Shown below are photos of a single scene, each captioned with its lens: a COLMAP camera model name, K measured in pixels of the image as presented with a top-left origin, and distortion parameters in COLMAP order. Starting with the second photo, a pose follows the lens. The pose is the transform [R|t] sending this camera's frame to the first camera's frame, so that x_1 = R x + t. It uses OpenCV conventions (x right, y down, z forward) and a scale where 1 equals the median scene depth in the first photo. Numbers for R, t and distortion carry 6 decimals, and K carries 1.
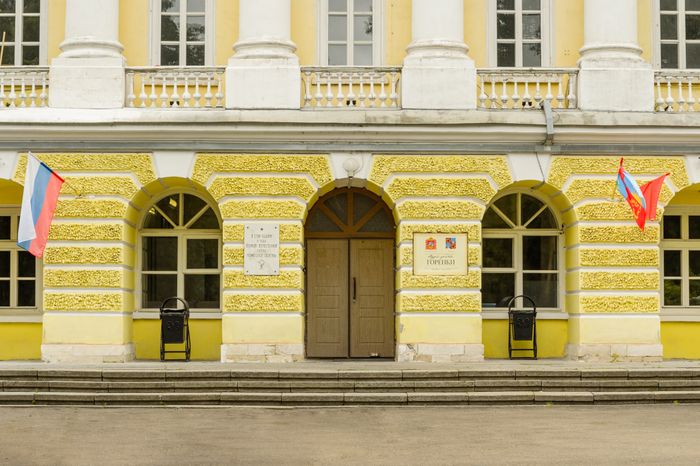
lens RADIAL K [[1623.6, 0, 350.0], [0, 1623.6, 233.0], [0, 0, 1]] dist [-0.021280, -0.093003]
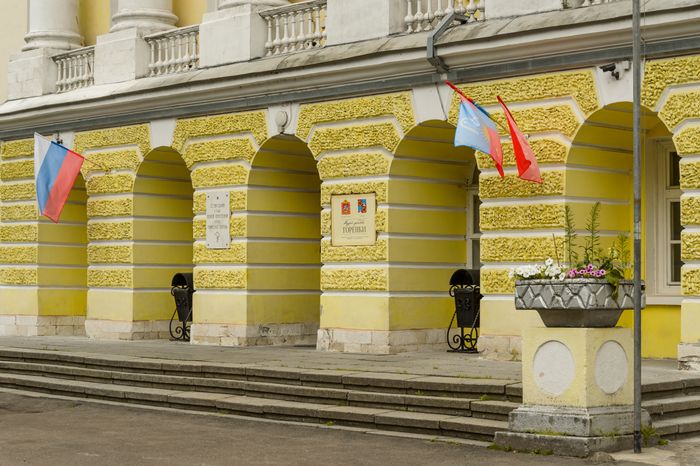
lens RADIAL K [[1468.2, 0, 350.0], [0, 1468.2, 233.0], [0, 0, 1]] dist [0.030917, 0.050596]
pose [[0.666376, -0.021894, -0.745295, 0.604433], [0.040154, 0.999172, 0.006550, 0.014789], [0.744534, -0.034291, 0.666703, 0.506449]]
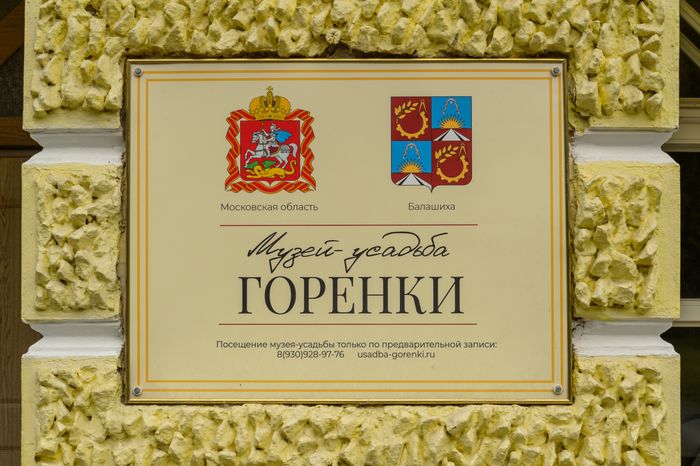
lens RADIAL K [[1127.8, 0, 350.0], [0, 1127.8, 233.0], [0, 0, 1]] dist [0.004429, -0.001011]
pose [[0.998843, -0.004345, -0.047896, 0.059970], [0.005748, 0.999557, 0.029193, 0.010823], [0.047748, -0.029434, 0.998426, 0.915062]]
